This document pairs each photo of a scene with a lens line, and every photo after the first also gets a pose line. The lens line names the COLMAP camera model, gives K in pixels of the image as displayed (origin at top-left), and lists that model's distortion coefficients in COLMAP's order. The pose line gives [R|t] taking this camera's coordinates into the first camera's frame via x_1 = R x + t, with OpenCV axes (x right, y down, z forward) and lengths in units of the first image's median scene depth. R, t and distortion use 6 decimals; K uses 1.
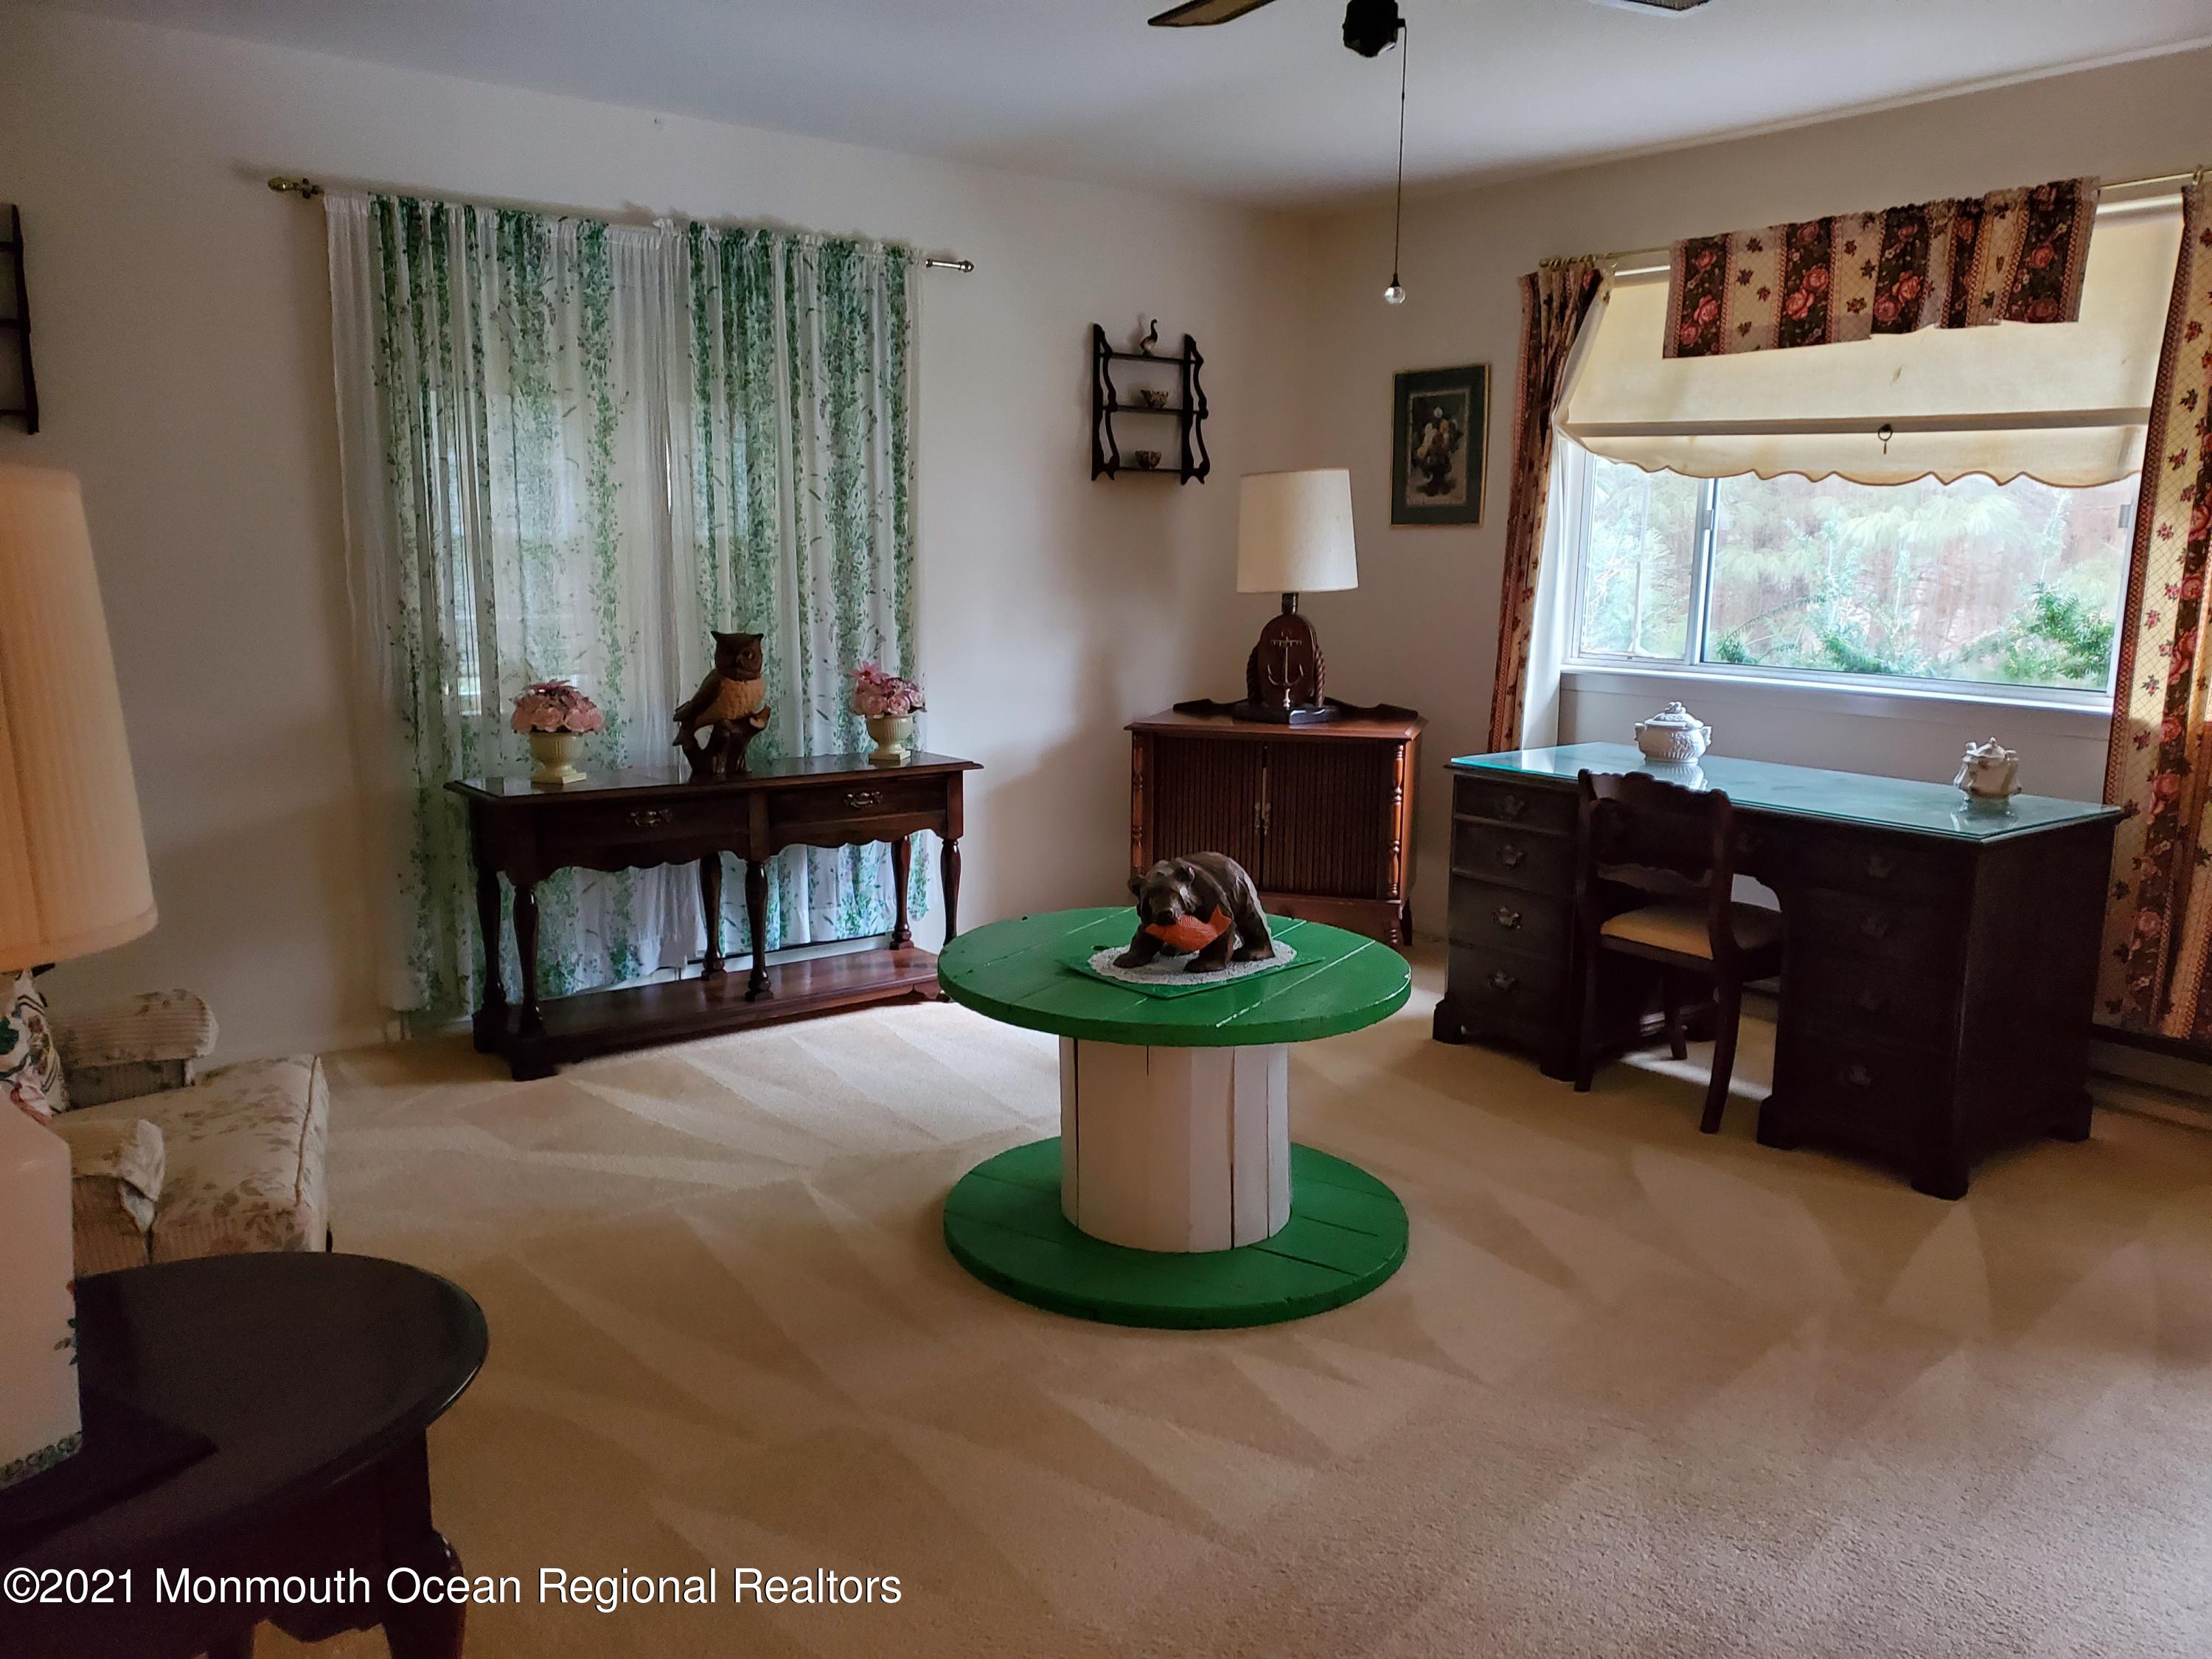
lens RADIAL K [[1711.6, 0, 1106.5], [0, 1711.6, 844.5], [0, 0, 1]] dist [0.027754, -0.023419]
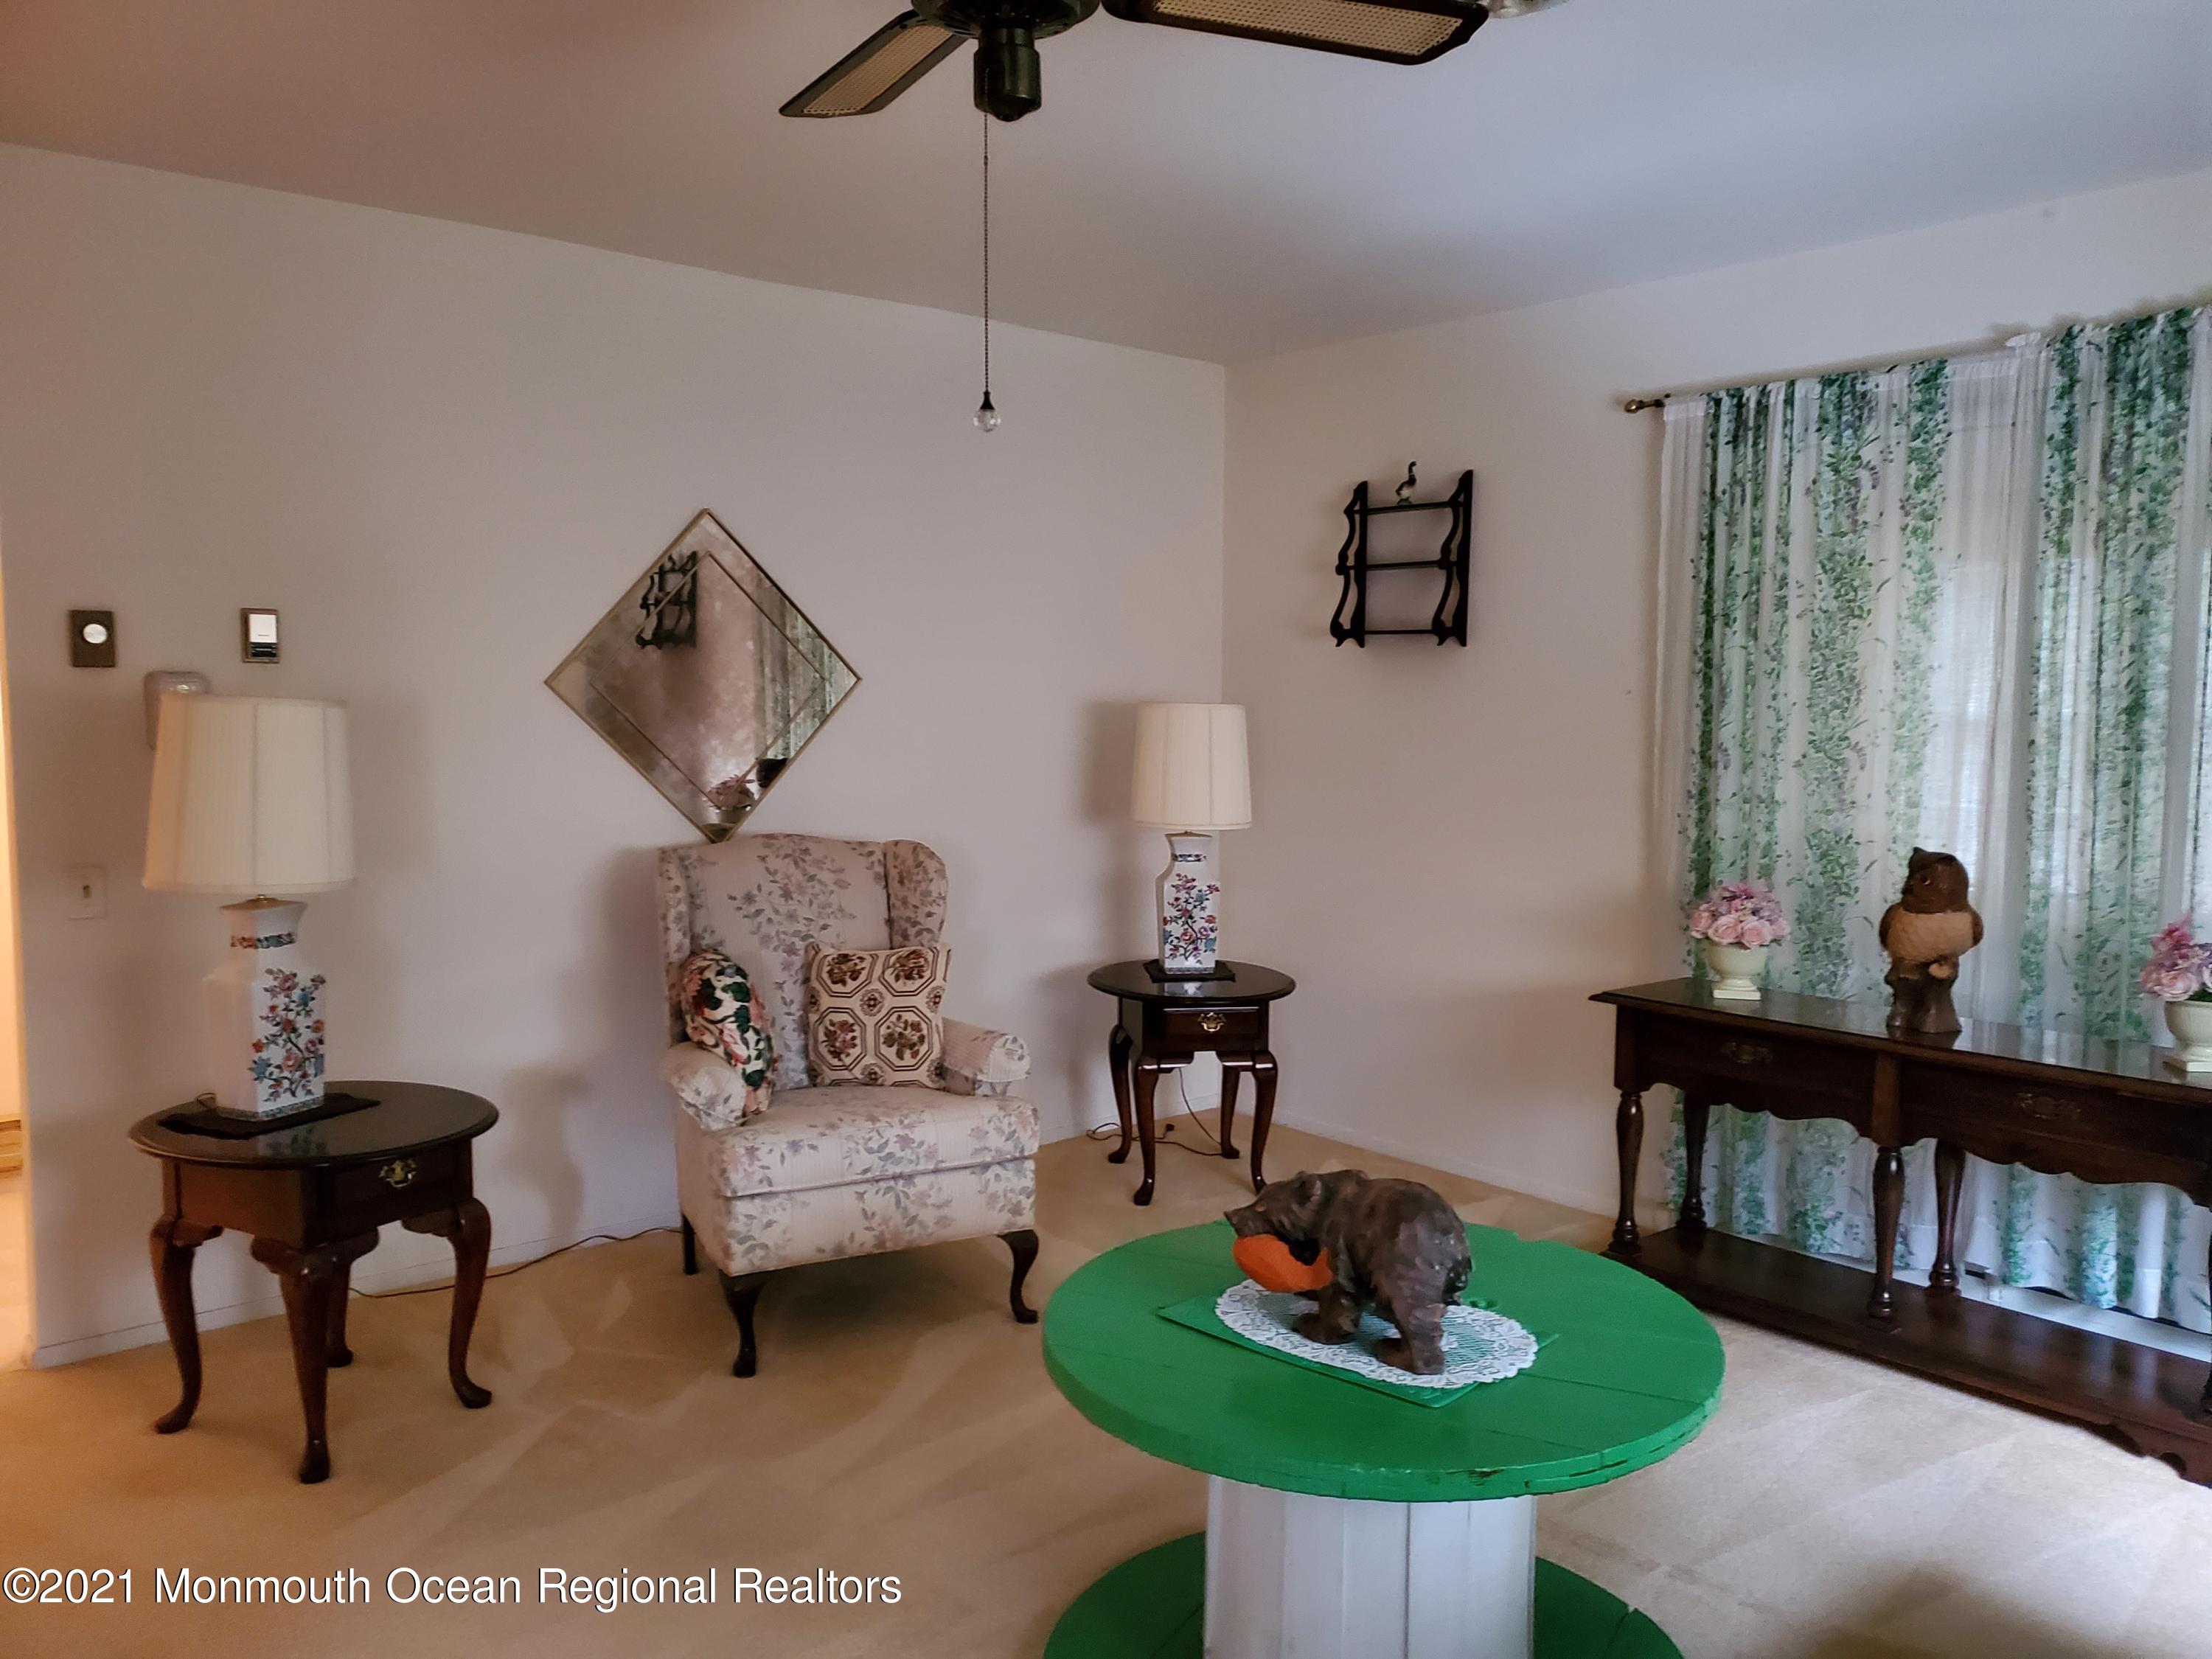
lens RADIAL K [[1711.6, 0, 1110.0], [0, 1711.6, 827.5], [0, 0, 1]] dist [0.027754, -0.023419]
pose [[0.060075, 0.071416, -0.995636, 0.546923], [-0.177168, 0.982364, 0.059774, -0.118805], [0.982345, 0.172804, 0.071668, 0.594868]]
